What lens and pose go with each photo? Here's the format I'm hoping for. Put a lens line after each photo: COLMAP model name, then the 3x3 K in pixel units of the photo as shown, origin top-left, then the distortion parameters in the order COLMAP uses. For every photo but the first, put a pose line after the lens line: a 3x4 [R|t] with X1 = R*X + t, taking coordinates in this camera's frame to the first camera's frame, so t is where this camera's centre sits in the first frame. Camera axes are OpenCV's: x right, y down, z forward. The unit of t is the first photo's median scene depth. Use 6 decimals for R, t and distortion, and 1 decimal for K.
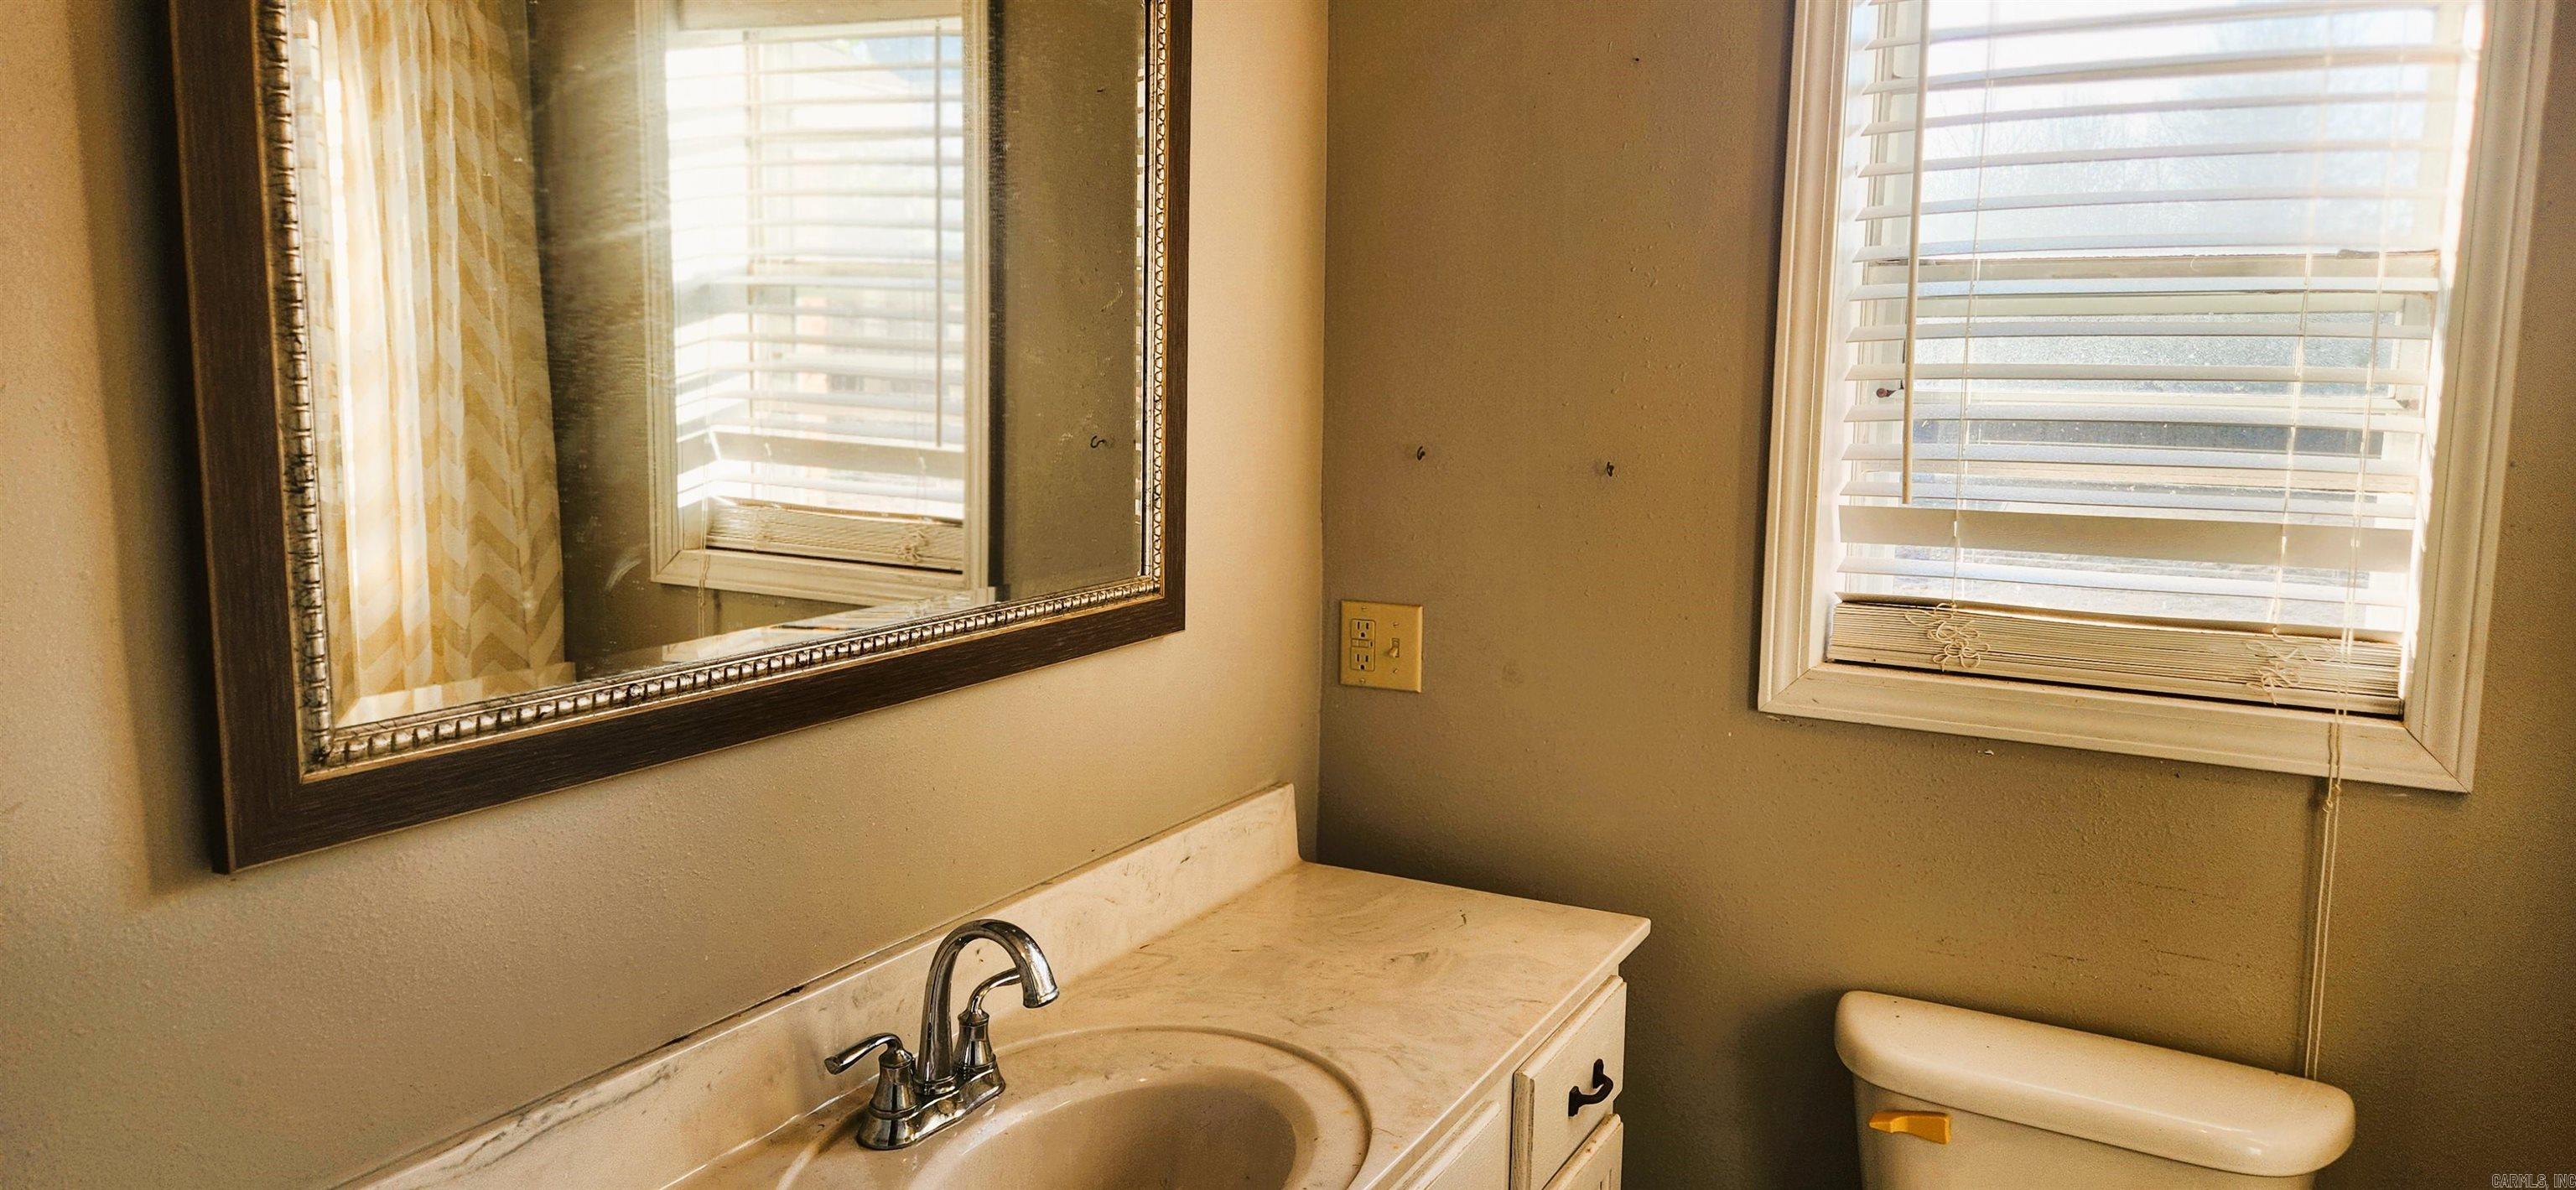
lens RADIAL K [[1848.6, 0, 1310.7], [0, 1848.6, 602.0], [0, 0, 1]] dist [0.067957, -0.054871]
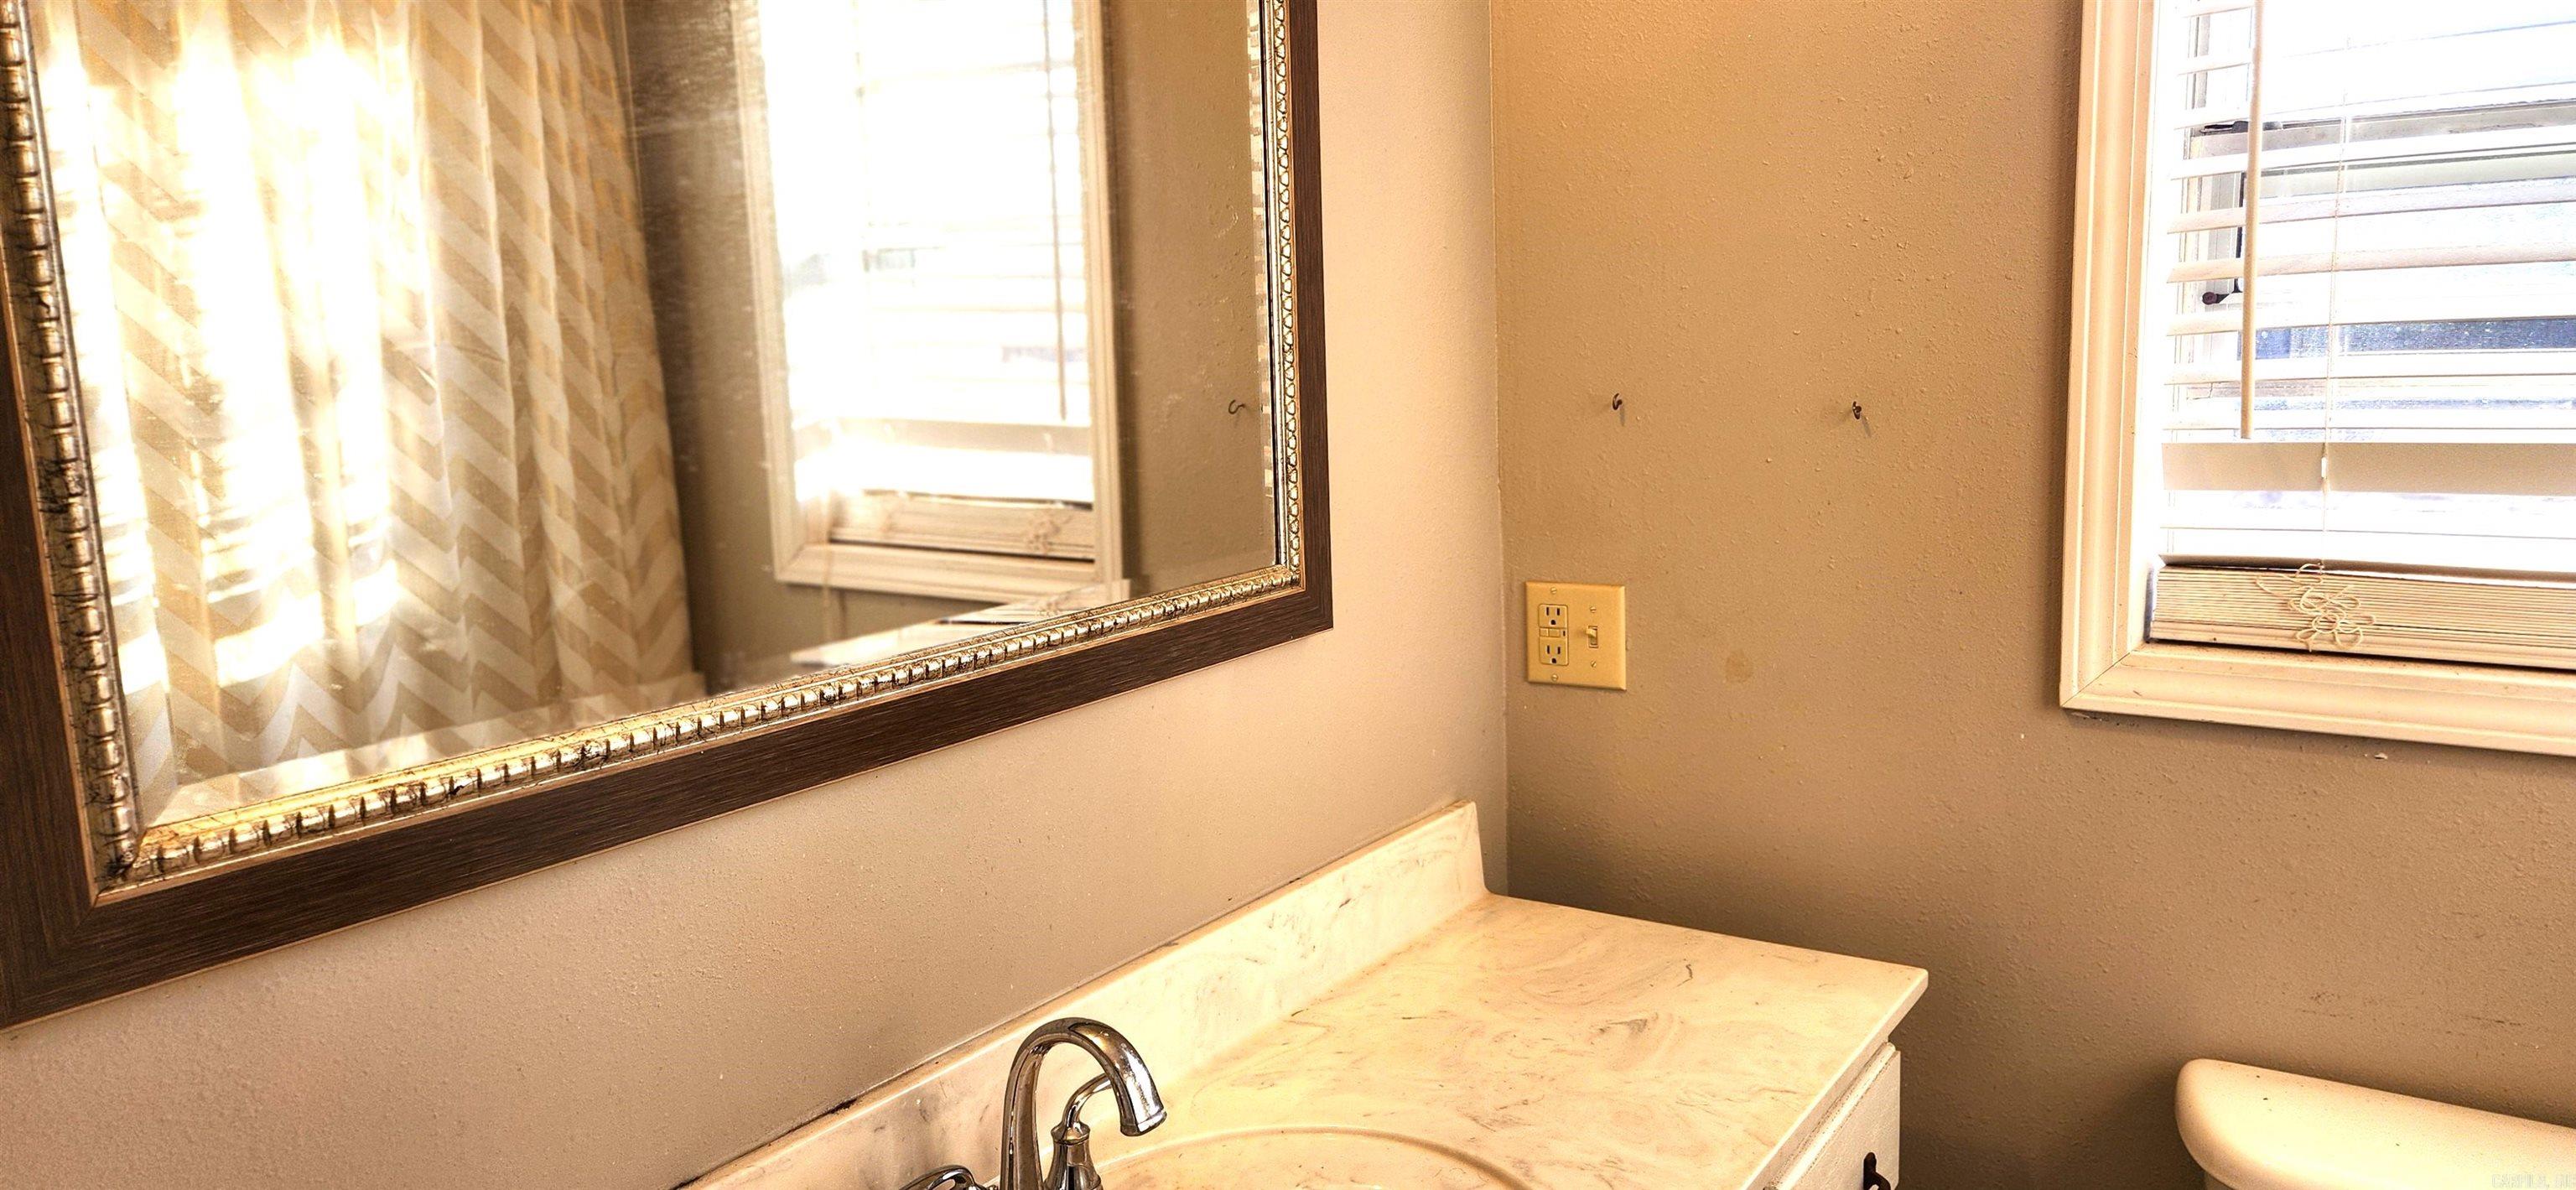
lens RADIAL K [[1848.6, 0, 1299.8], [0, 1848.6, 584.9], [0, 0, 1]] dist [0.067957, -0.054871]
pose [[0.993010, -0.032688, -0.113414, 0.011775], [0.033719, 0.999405, 0.007188, -0.010901], [0.113111, -0.010961, 0.993522, 0.185474]]
